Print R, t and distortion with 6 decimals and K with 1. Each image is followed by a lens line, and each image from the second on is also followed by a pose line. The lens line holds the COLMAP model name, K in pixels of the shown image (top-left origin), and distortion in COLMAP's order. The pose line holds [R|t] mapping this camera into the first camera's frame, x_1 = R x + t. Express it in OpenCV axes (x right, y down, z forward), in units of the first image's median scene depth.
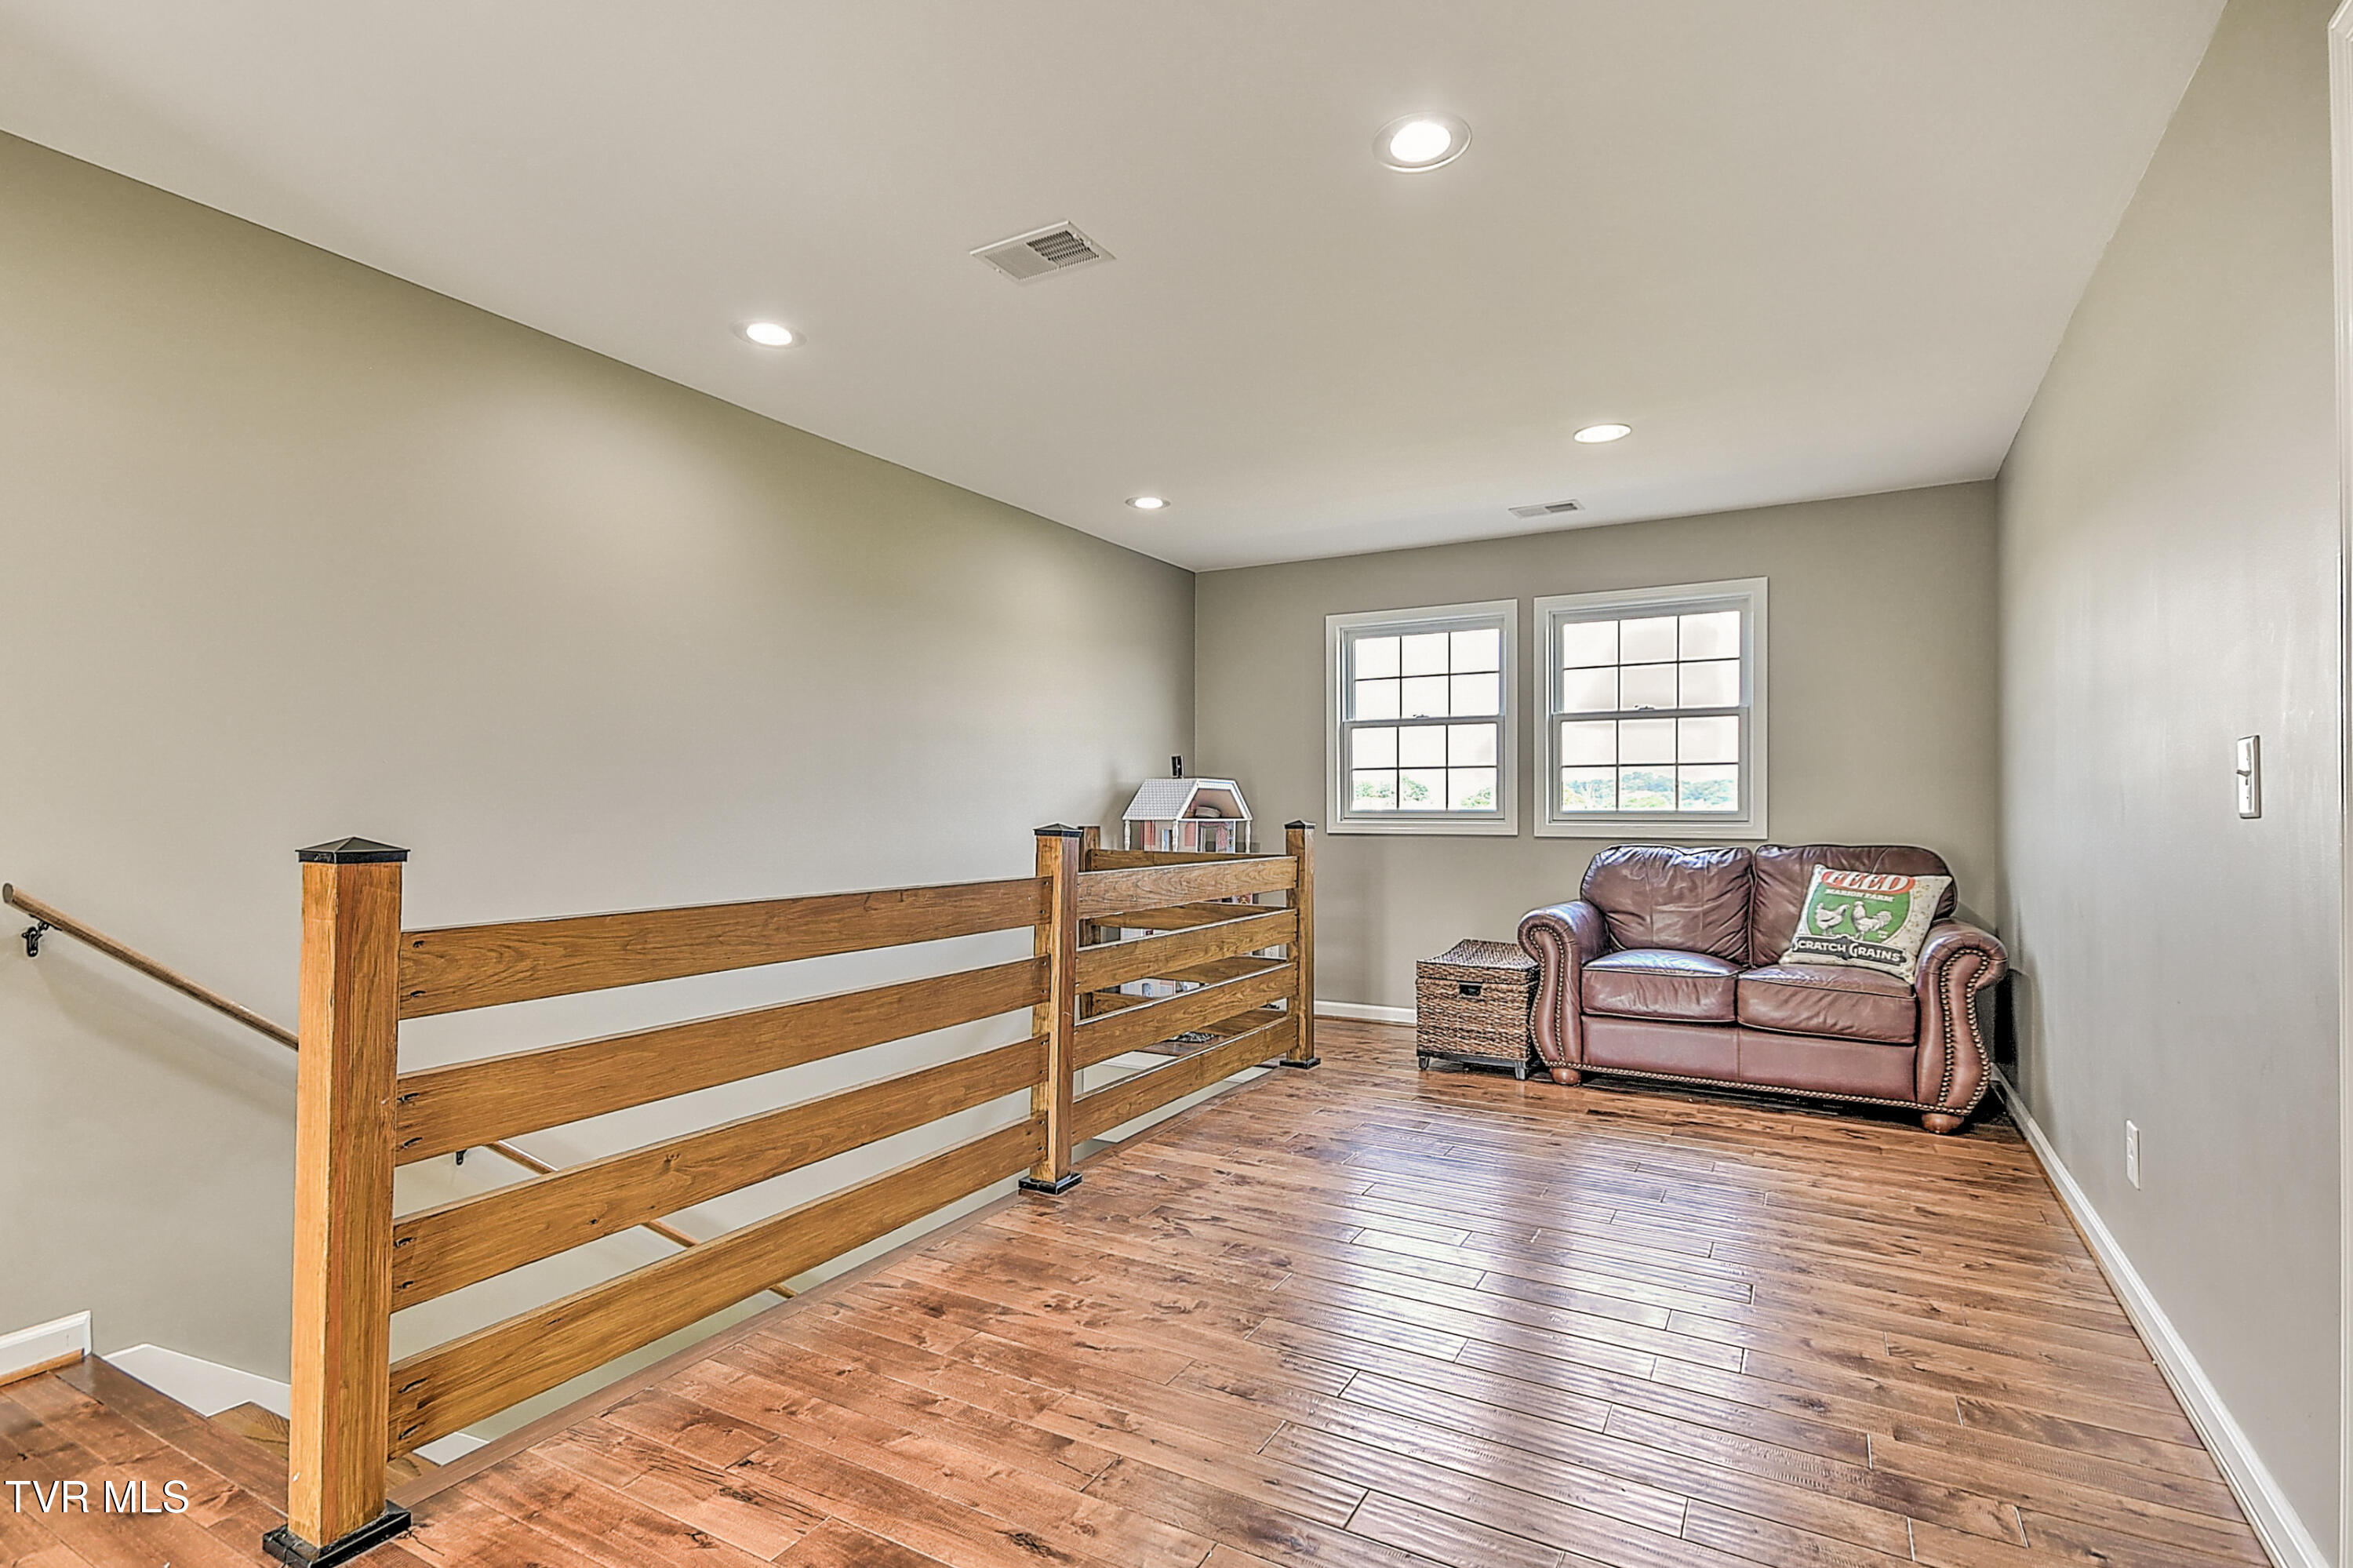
lens RADIAL K [[1123.8, 0, 1176.7], [0, 1123.8, 797.2], [0, 0, 1]] dist [0.025042, -0.003507]
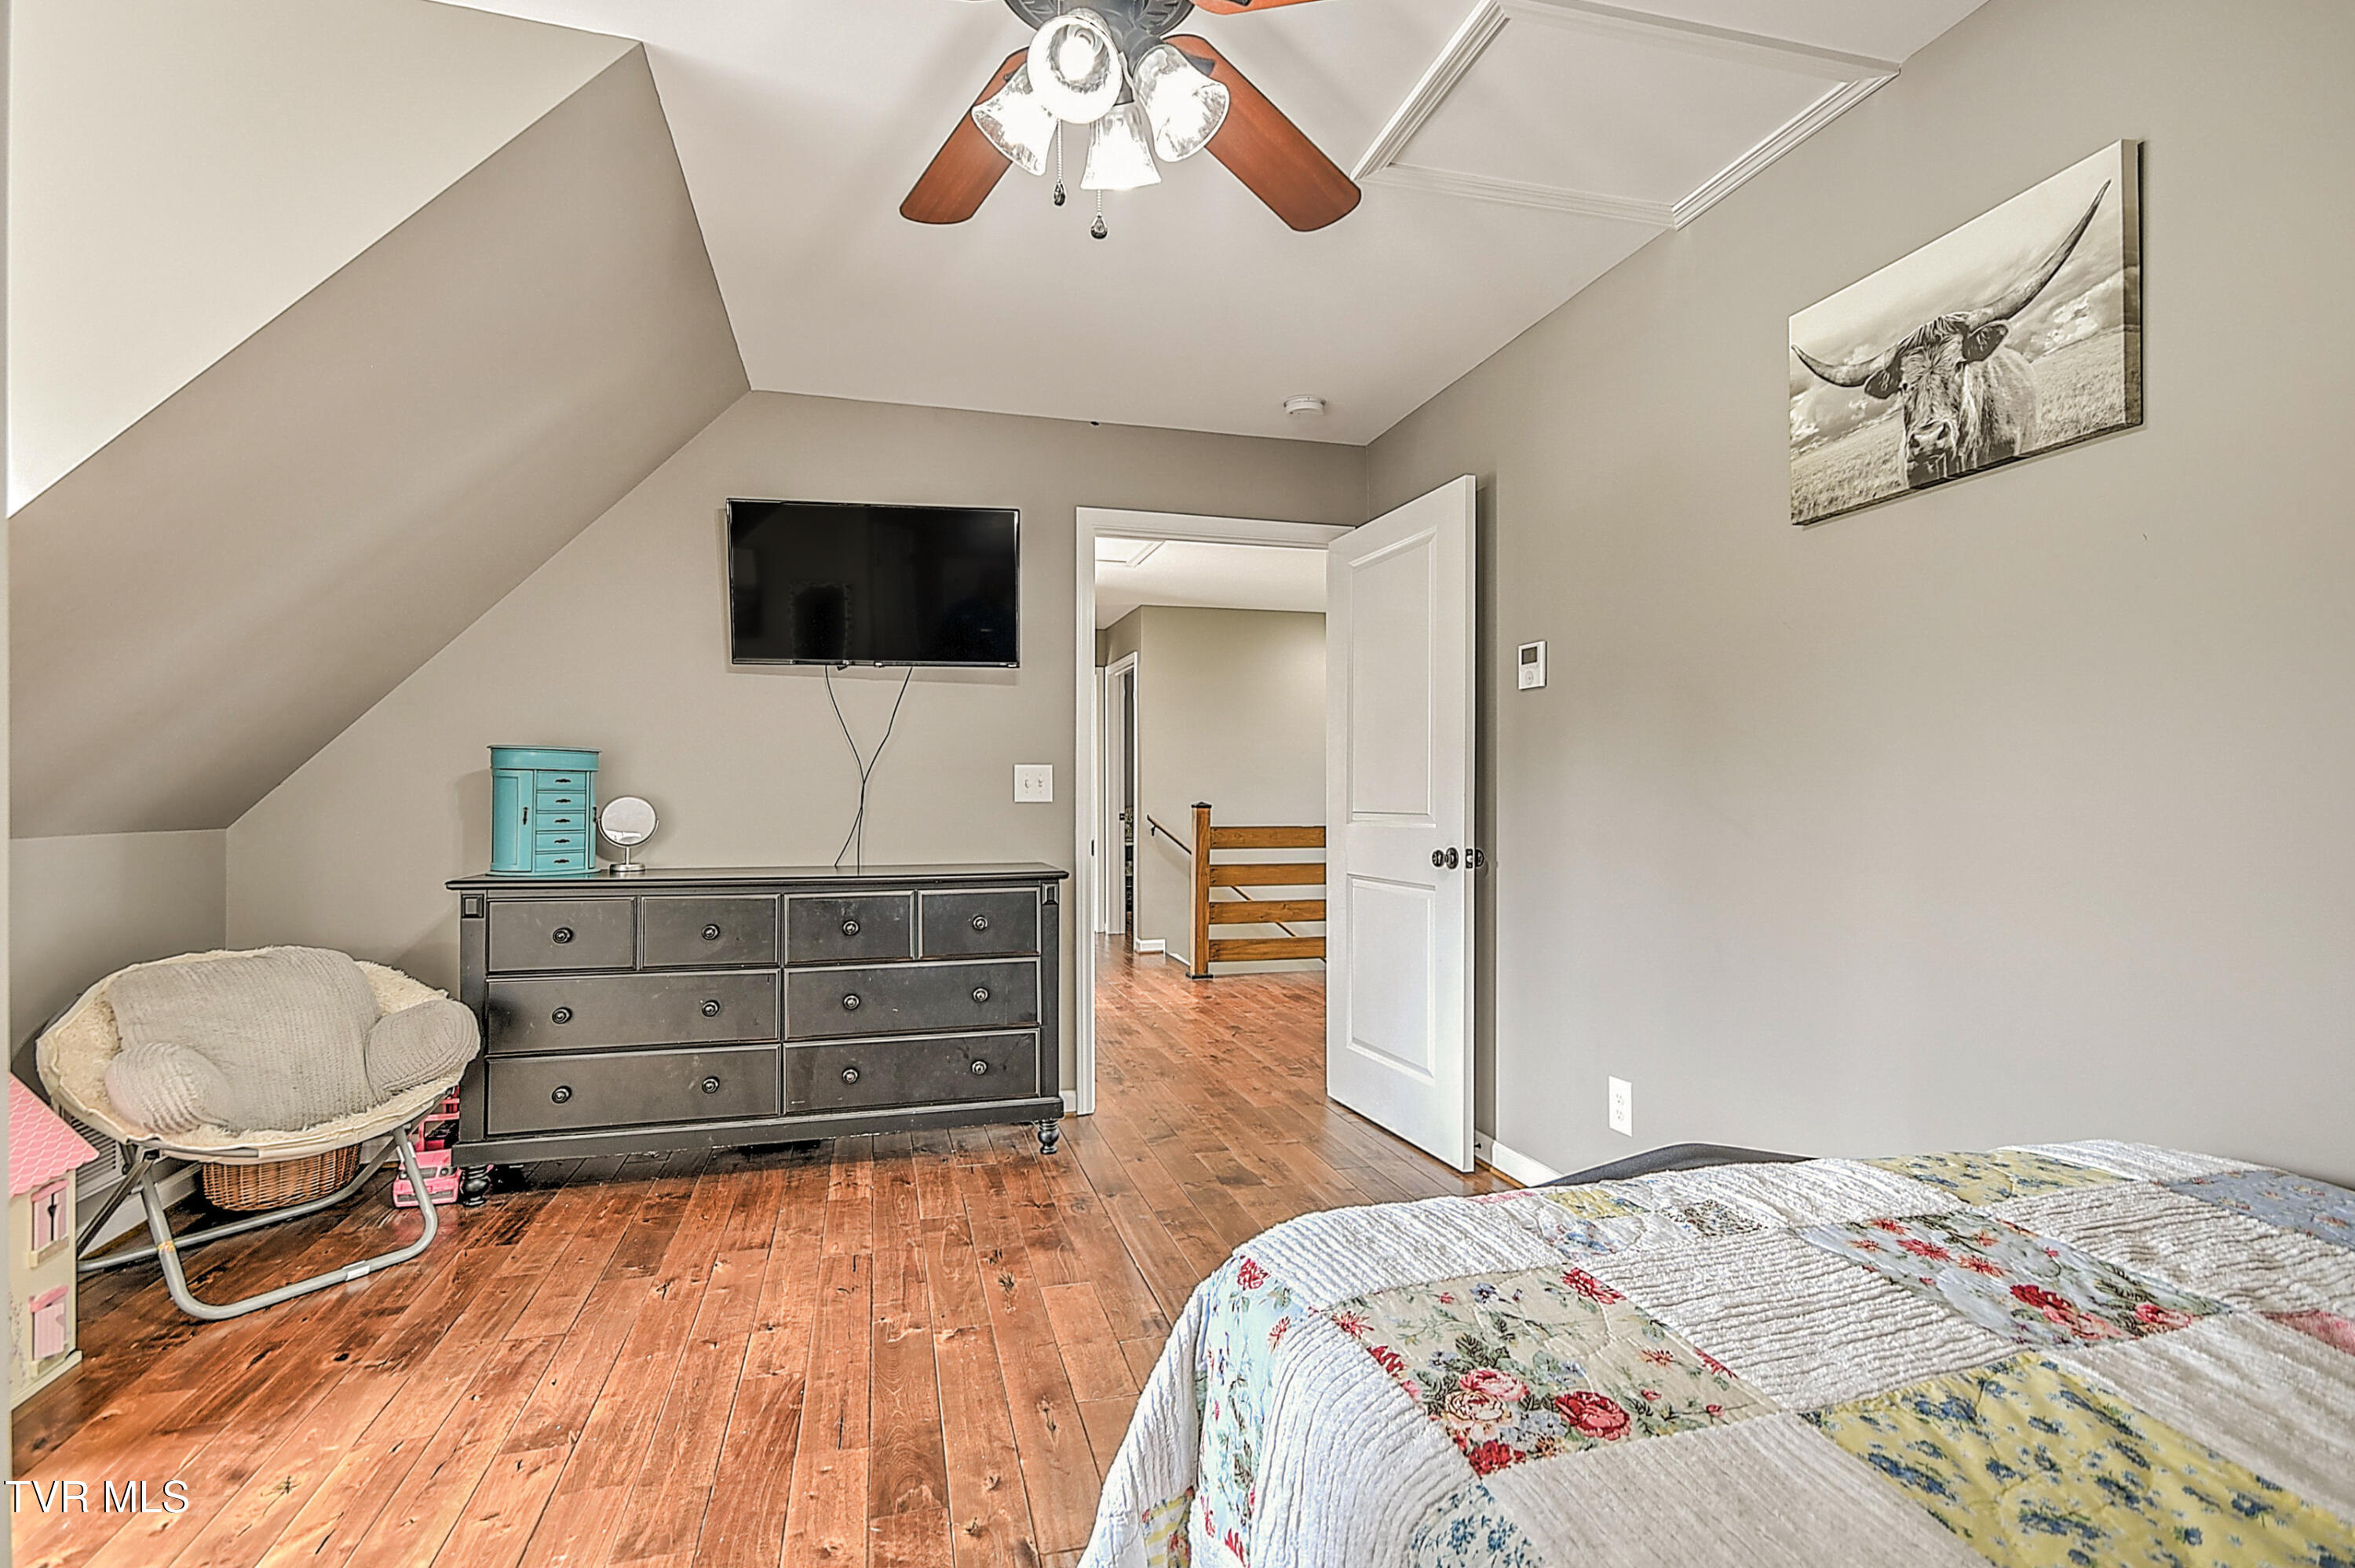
lens RADIAL K [[1124.5, 0, 1182.8], [0, 1124.5, 786.7], [0, 0, 1]] dist [0.025042, -0.003507]
pose [[0.695985, -0.002806, -0.718051, 1.923534], [0.006414, 0.999977, 0.002309, -0.022656], [0.718028, -0.006213, 0.695987, -1.659066]]
